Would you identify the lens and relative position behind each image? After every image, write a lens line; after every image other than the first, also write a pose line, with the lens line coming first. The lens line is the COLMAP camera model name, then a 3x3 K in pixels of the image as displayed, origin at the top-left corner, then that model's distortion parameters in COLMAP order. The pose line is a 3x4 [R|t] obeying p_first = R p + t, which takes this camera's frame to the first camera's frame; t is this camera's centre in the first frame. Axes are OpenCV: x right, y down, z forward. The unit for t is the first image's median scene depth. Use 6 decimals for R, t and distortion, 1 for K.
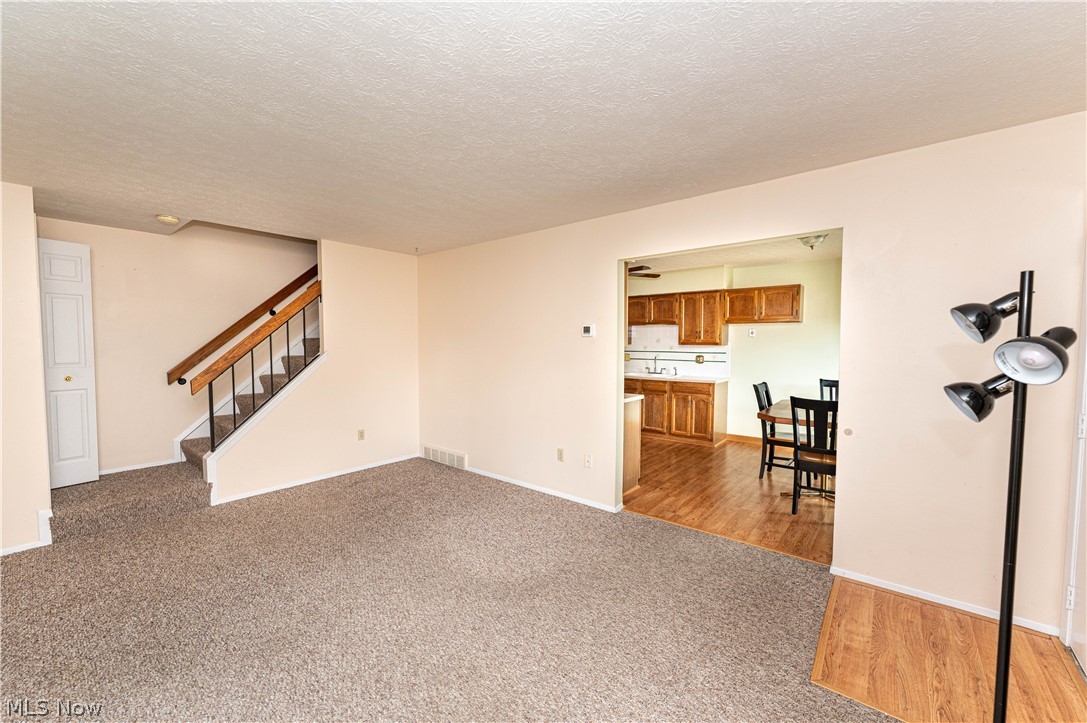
lens RADIAL K [[431.9, 0, 536.6], [0, 431.9, 358.7], [0, 0, 1]] dist [-0.005157, 0.000405]
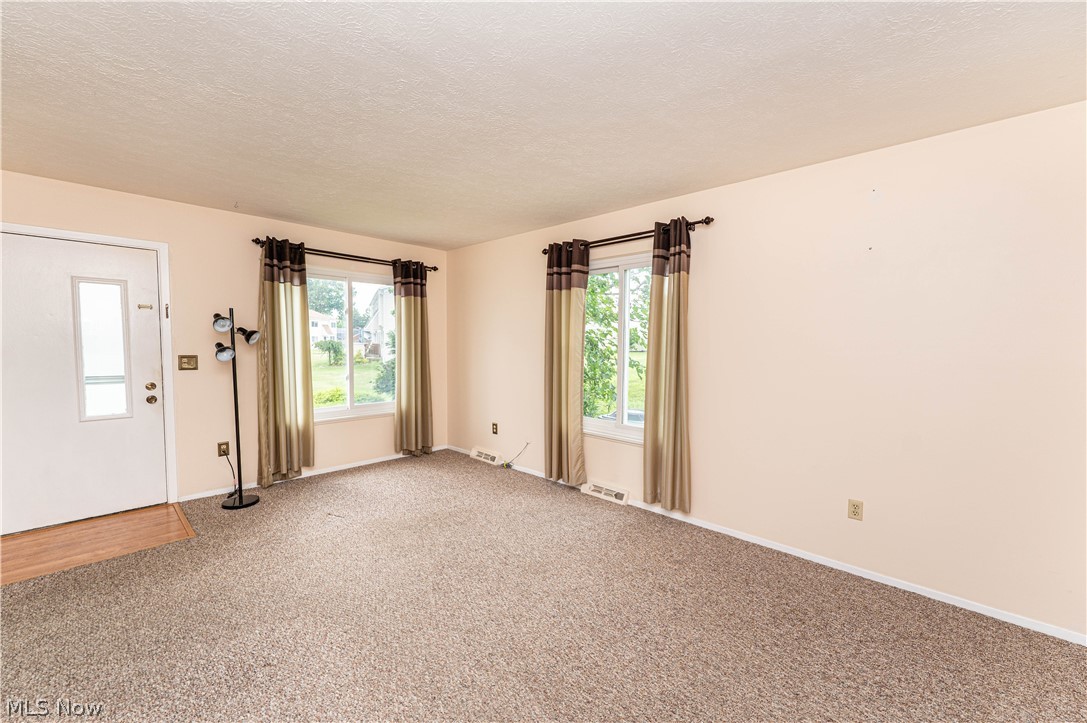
lens RADIAL K [[431.9, 0, 534.6], [0, 431.9, 368.1], [0, 0, 1]] dist [-0.005157, 0.000405]
pose [[-0.996877, -0.016379, 0.077249, -0.240238], [-0.008114, 0.994321, 0.106116, -0.022830], [-0.078548, 0.105158, -0.991349, 0.768438]]
